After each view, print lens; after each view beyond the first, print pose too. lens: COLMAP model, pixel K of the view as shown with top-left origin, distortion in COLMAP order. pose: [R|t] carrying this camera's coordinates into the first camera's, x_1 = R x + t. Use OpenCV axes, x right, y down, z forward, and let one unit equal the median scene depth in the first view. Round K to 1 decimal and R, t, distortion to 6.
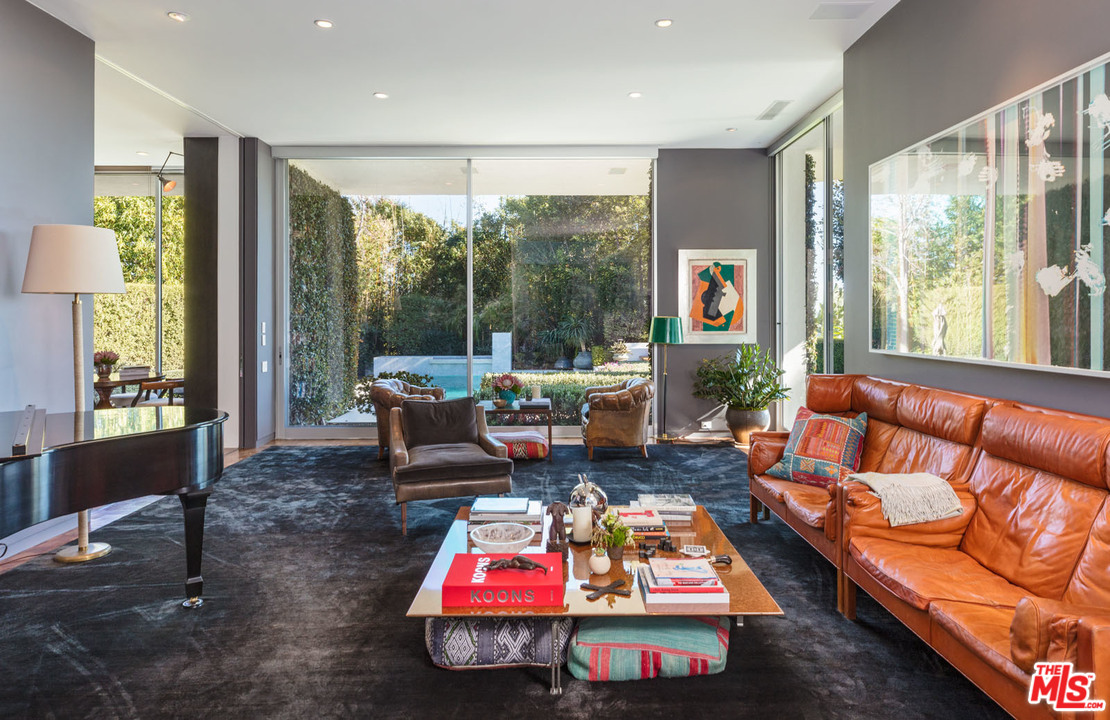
lens RADIAL K [[671.3, 0, 557.8], [0, 671.3, 312.8], [0, 0, 1]] dist [0.003854, 0.001342]
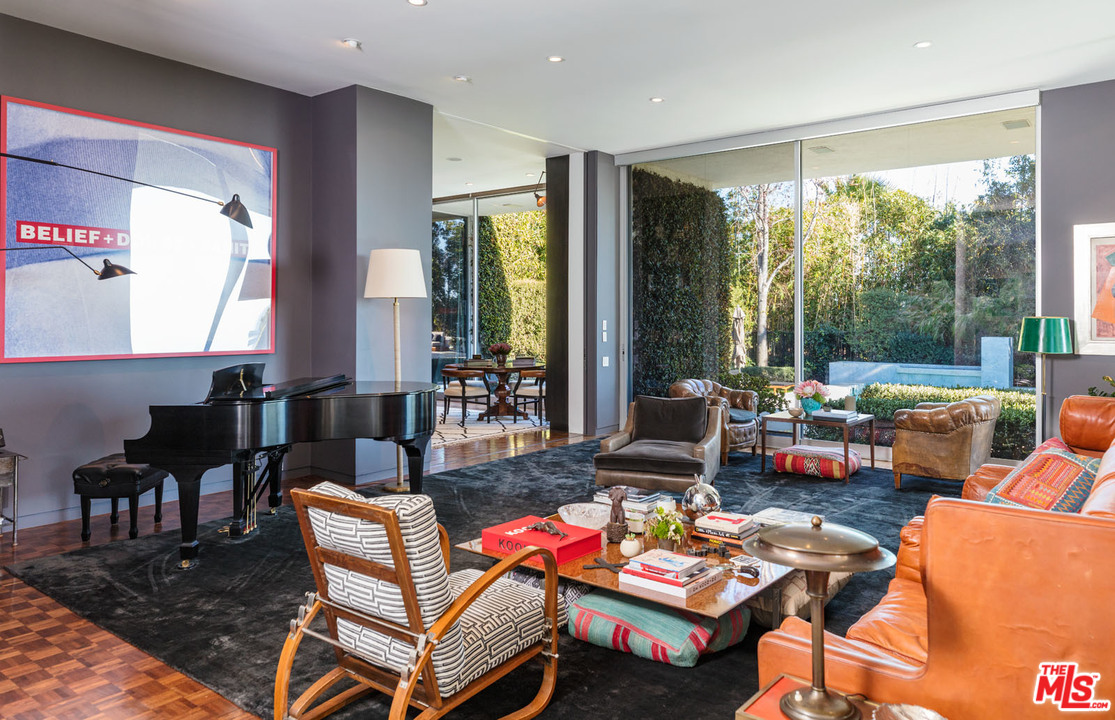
lens RADIAL K [[777.1, 0, 553.4], [0, 777.1, 311.1], [0, 0, 1]] dist [0.000699, 0.001210]
pose [[0.768918, 0.000606, -0.639347, 0.302498], [-0.000497, 1.000000, 0.000350, -0.000723], [0.639347, 0.000048, 0.768918, -0.010218]]
